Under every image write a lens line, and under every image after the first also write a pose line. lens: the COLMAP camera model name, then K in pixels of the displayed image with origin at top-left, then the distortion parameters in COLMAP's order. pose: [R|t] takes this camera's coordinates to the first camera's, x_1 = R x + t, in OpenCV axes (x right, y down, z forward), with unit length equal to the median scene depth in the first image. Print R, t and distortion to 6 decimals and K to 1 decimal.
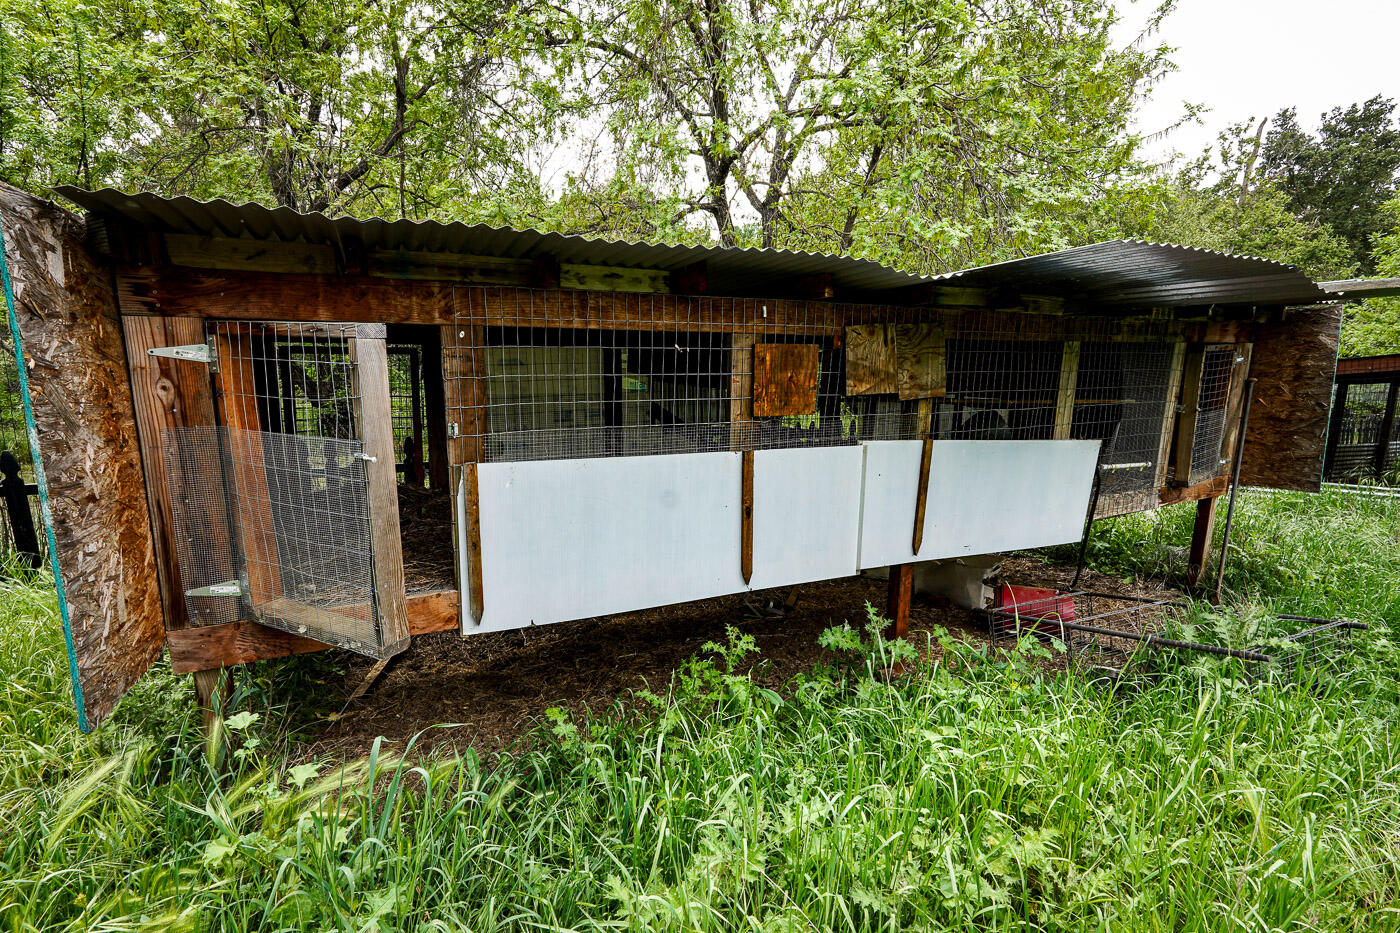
lens RADIAL K [[634.2, 0, 700.0], [0, 634.2, 466.5], [0, 0, 1]] dist [-0.033374, 0.015210]
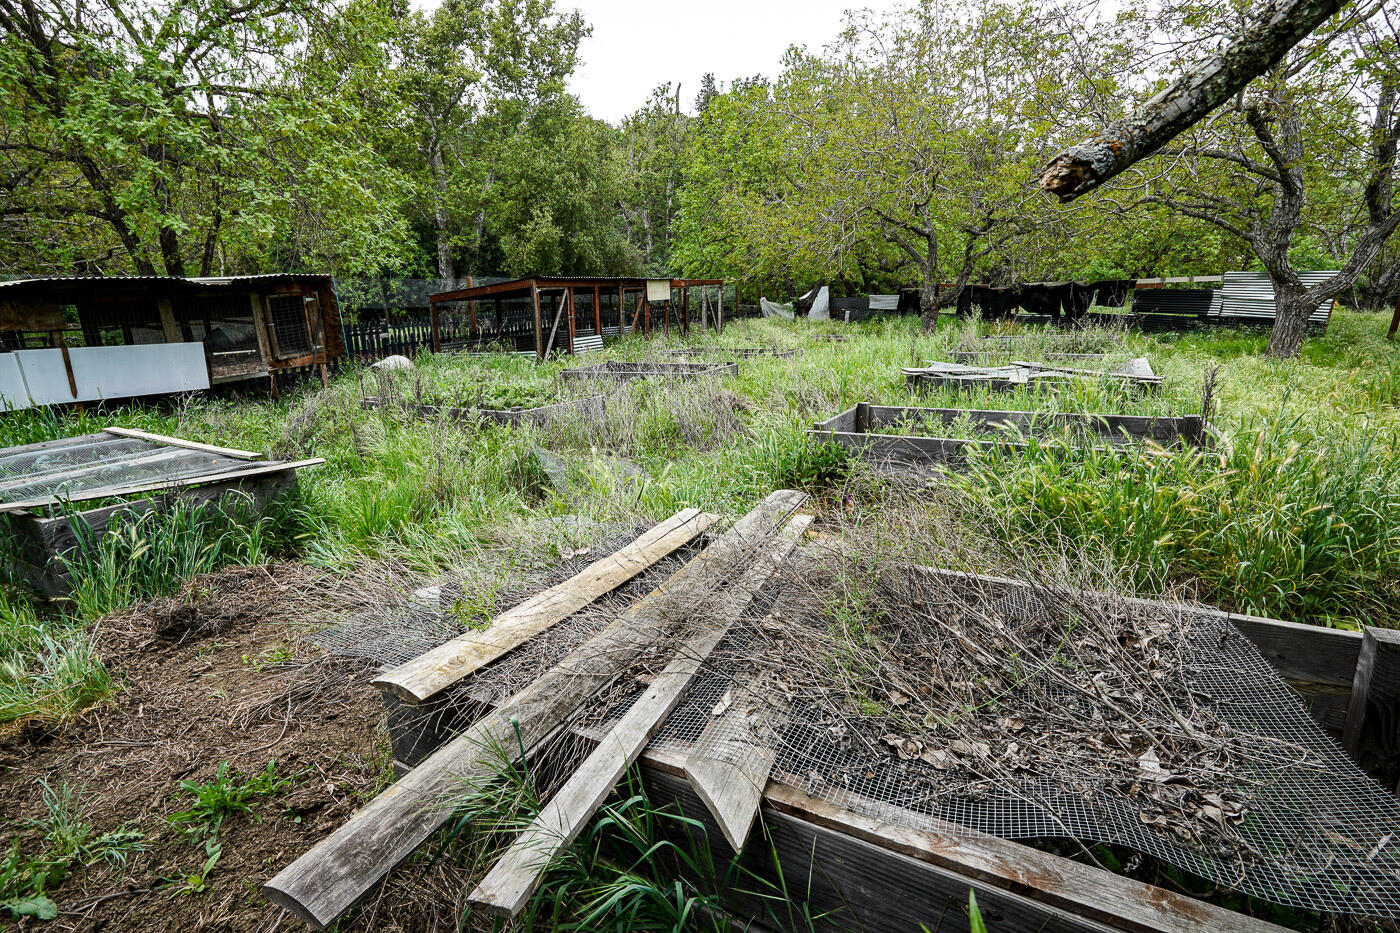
lens RADIAL K [[634.2, 0, 700.0], [0, 634.2, 466.5], [0, 0, 1]] dist [-0.033374, 0.015210]
pose [[0.830464, -0.172755, 0.529609, 1.185718], [0.095001, 0.980693, 0.170929, 0.252901], [-0.548912, -0.091637, 0.830842, -2.611433]]
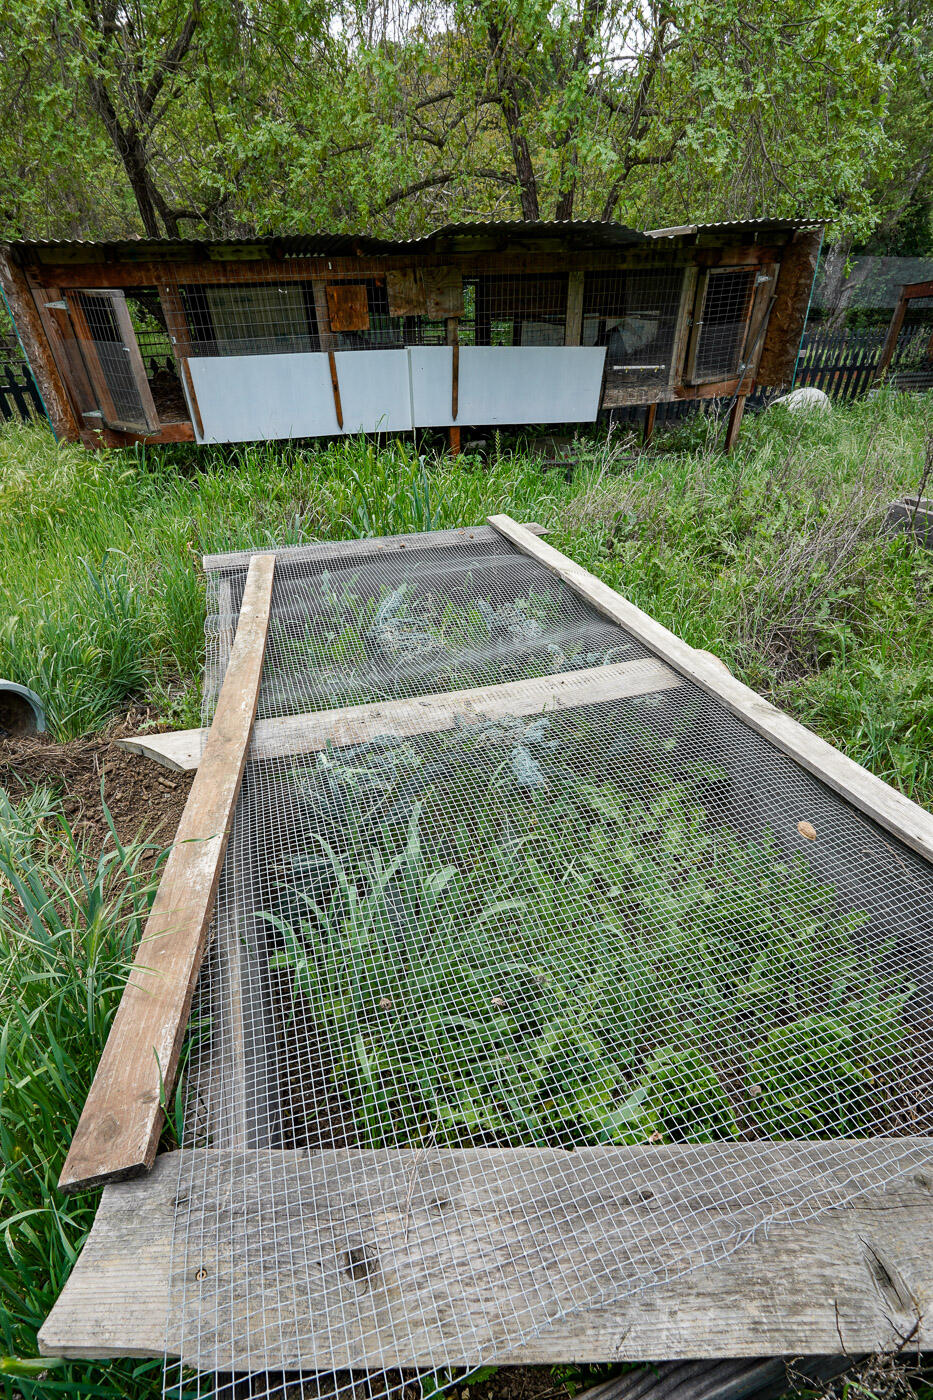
lens RADIAL K [[634.2, 0, 466.5], [0, 634.2, 700.0], [0, 0, 1]] dist [-0.033374, 0.015210]
pose [[0.984251, 0.074533, -0.160294, 0.849011], [-0.000916, 0.908908, 0.416996, 0.137609], [0.176773, -0.410282, 0.894662, -1.033034]]
